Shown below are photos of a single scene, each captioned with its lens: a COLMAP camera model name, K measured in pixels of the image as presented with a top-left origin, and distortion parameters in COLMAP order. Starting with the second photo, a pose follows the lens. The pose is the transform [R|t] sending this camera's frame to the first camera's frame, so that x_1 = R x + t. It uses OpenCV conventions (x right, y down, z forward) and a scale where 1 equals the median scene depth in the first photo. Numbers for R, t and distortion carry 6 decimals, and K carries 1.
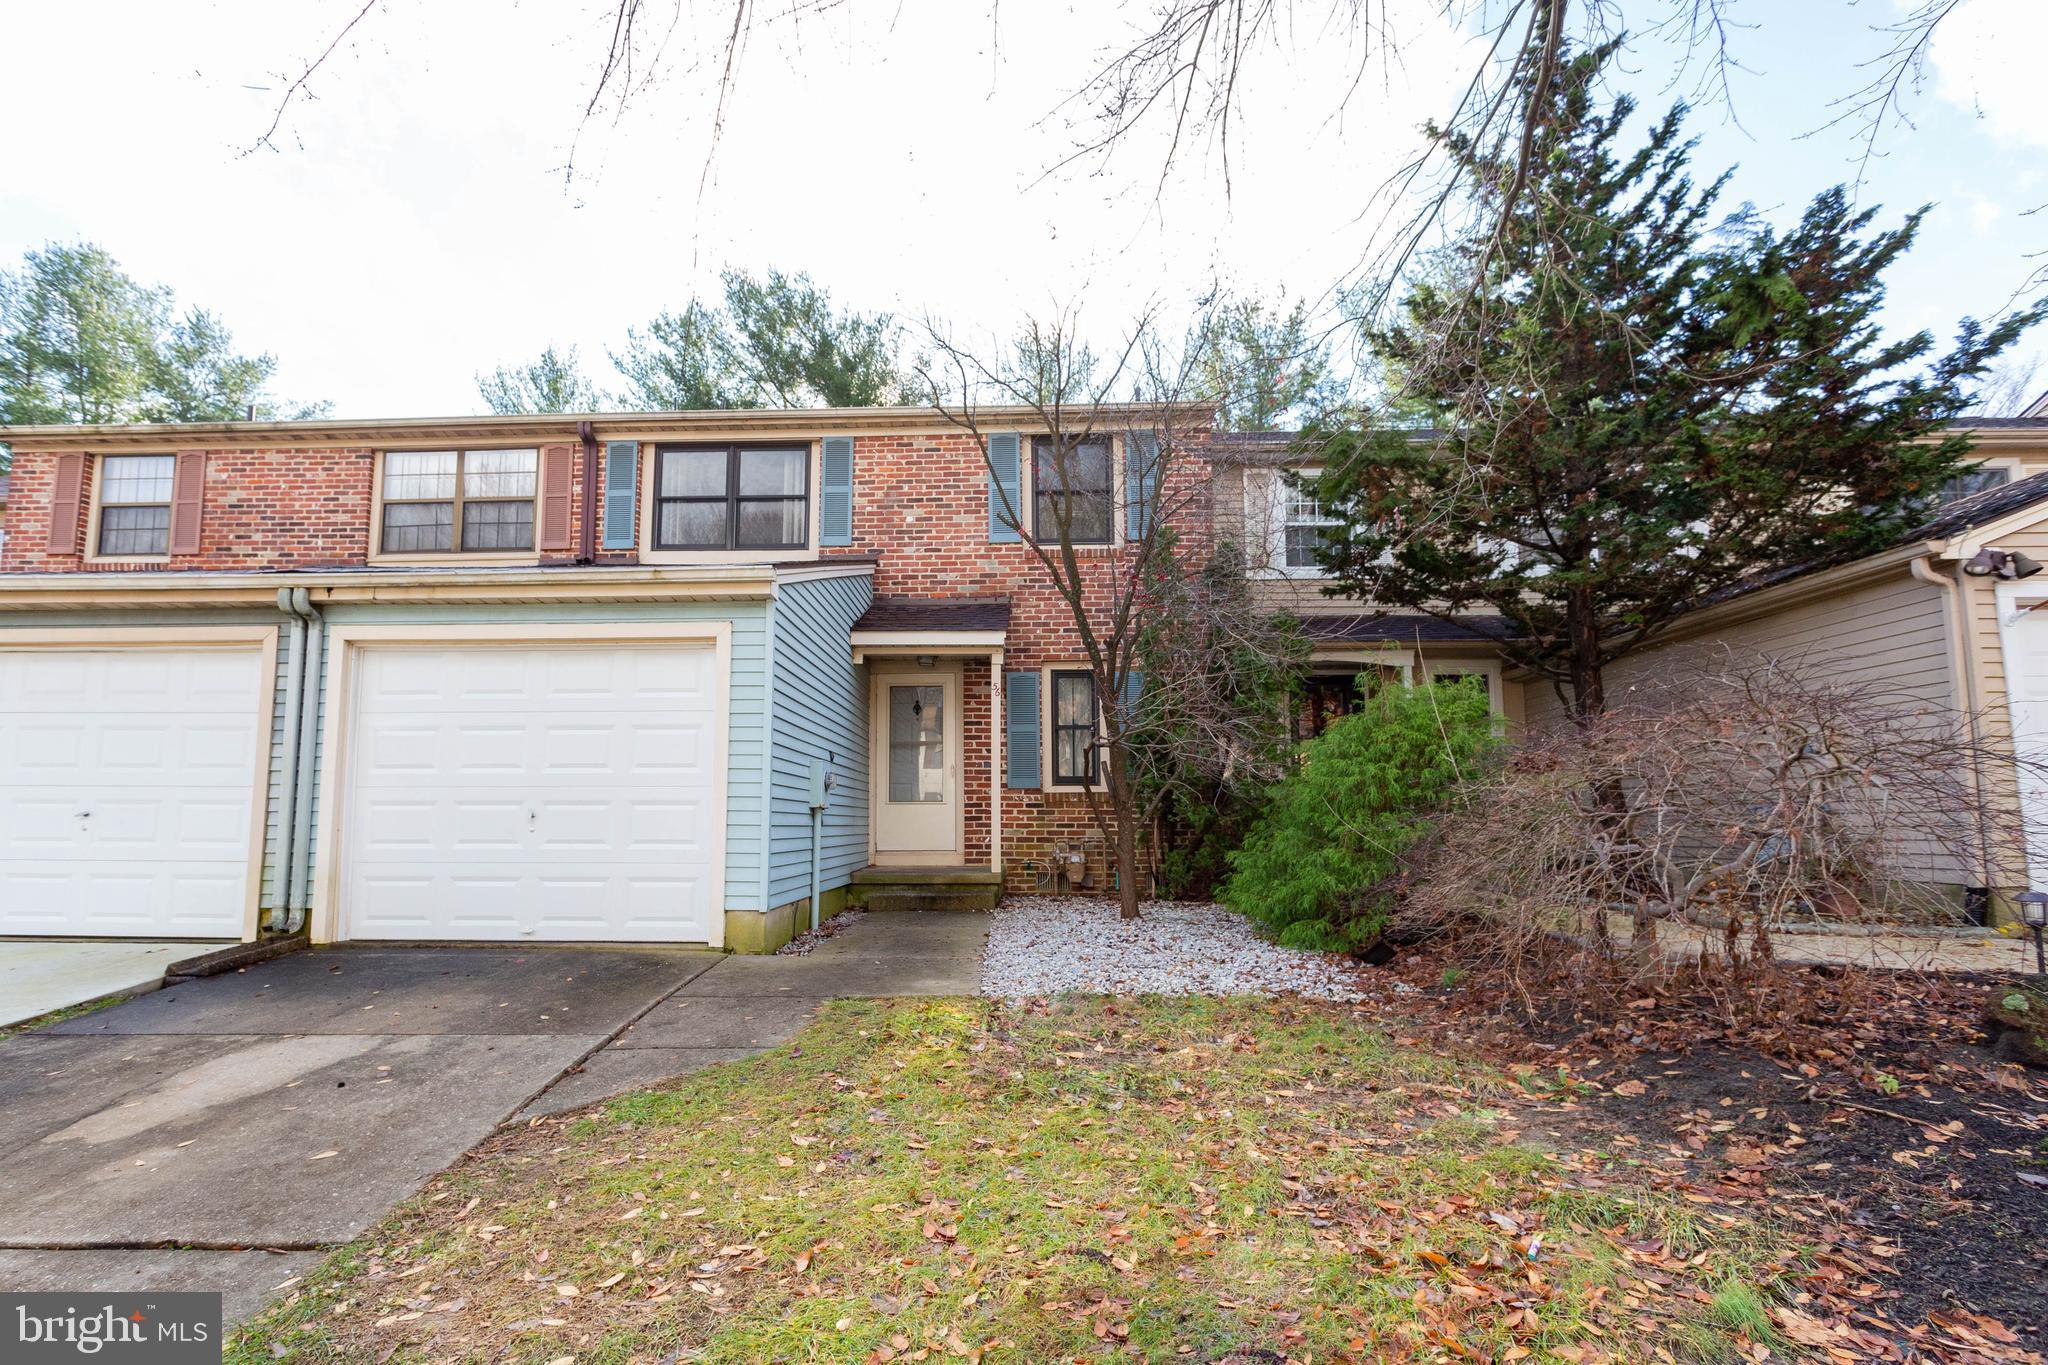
lens RADIAL K [[1040.8, 0, 977.3], [0, 1040.8, 674.4], [0, 0, 1]] dist [0.001722, 0.000742]
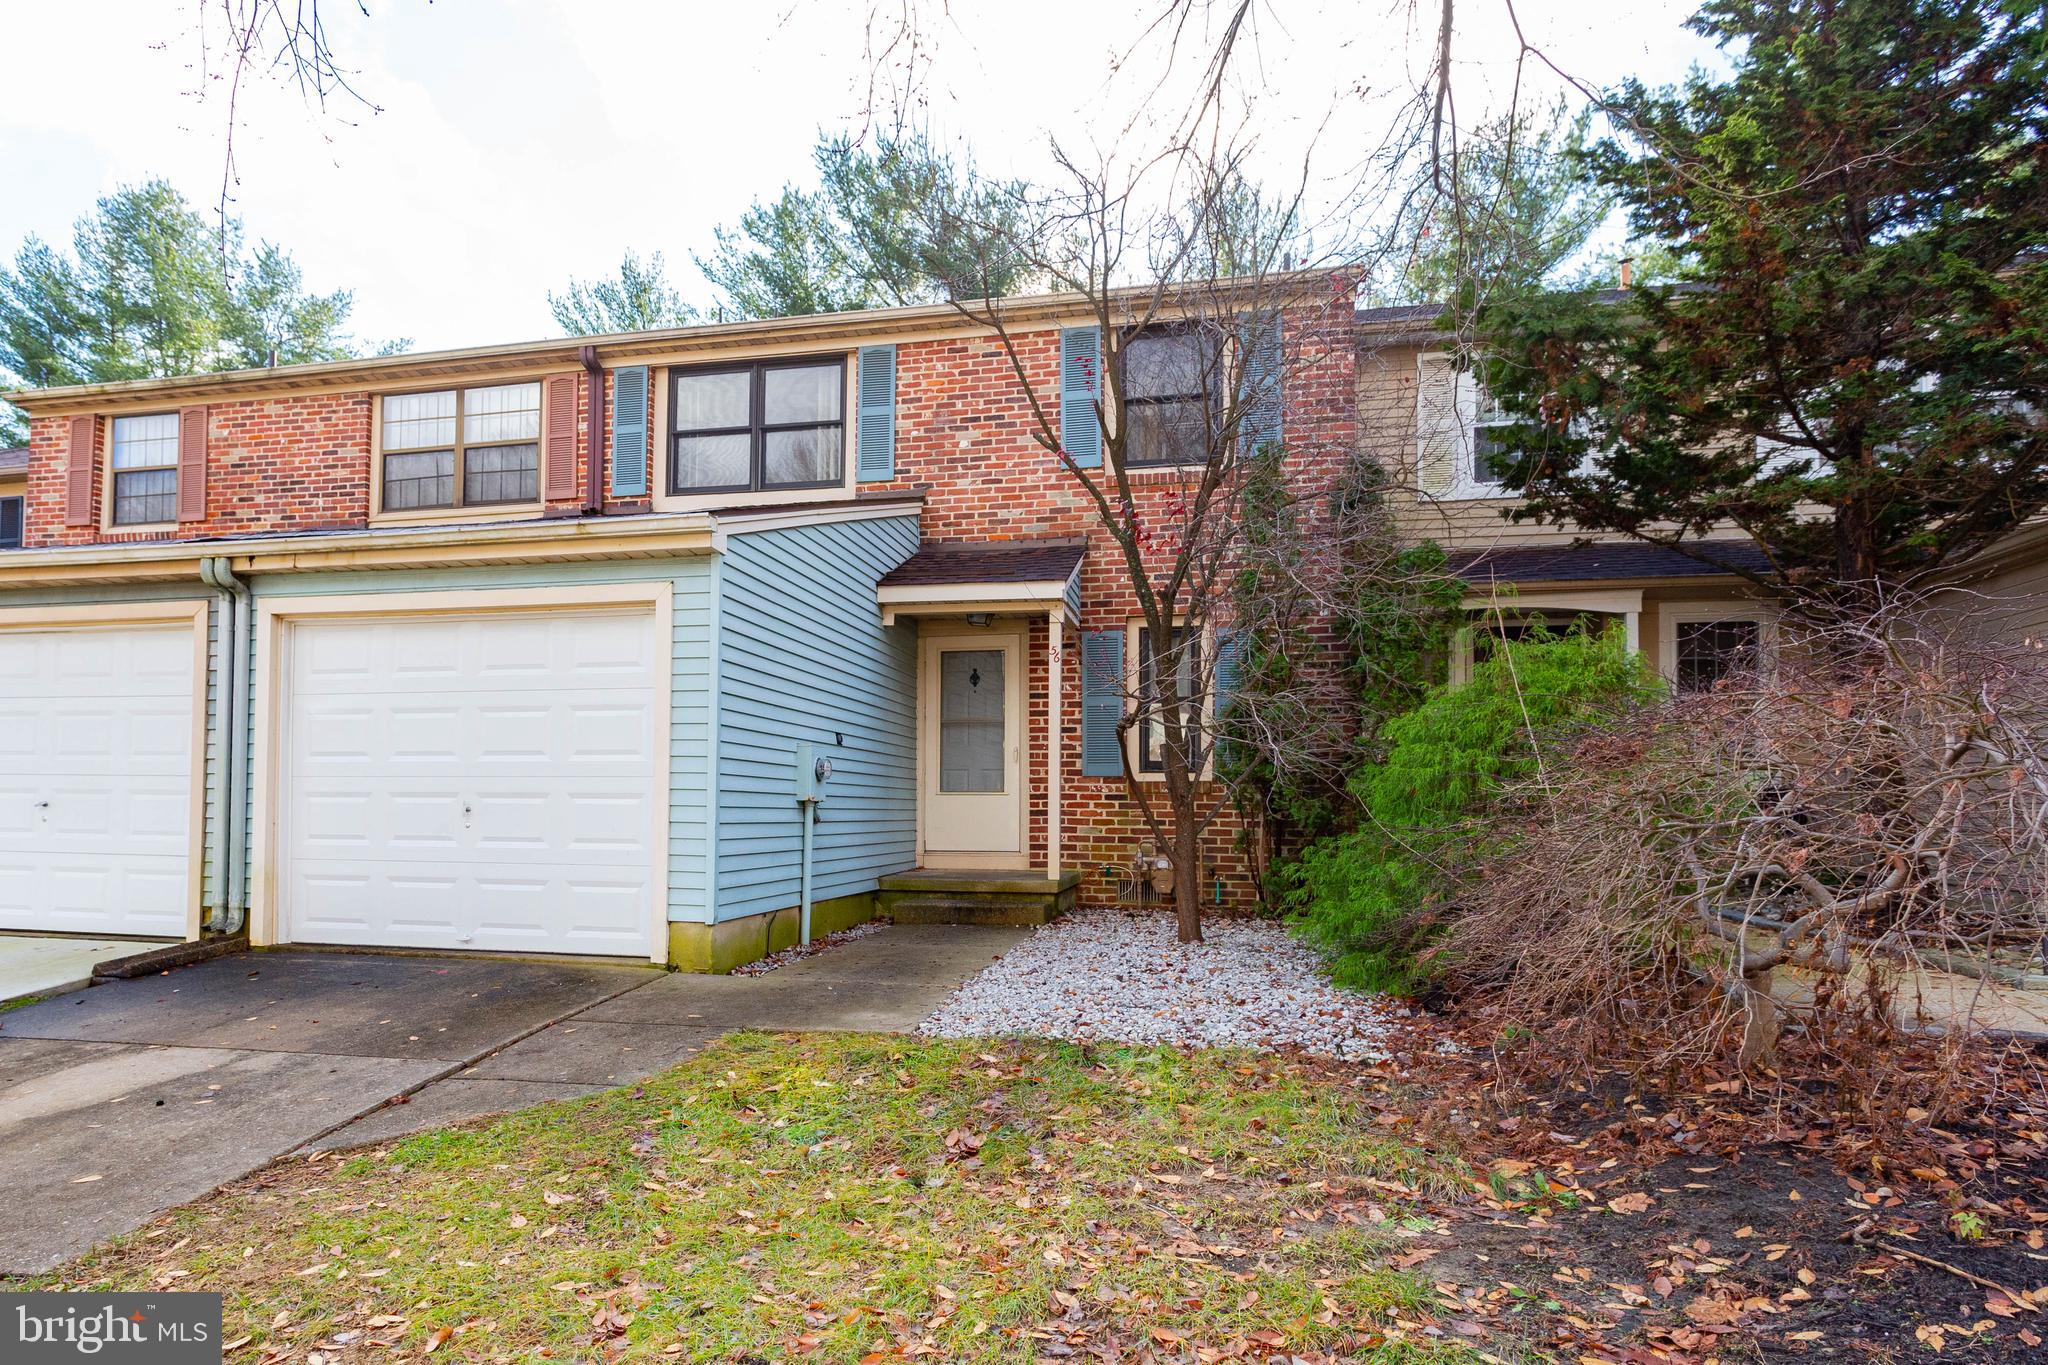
lens RADIAL K [[1262.5, 0, 1024.2], [0, 1262.5, 719.2], [0, 0, 1]] dist [0.000208, 0.000256]
pose [[0.980994, -0.006171, -0.193938, 0.175243], [0.020234, 0.997298, 0.070618, -0.004569], [0.192979, -0.073200, 0.978469, 0.037262]]
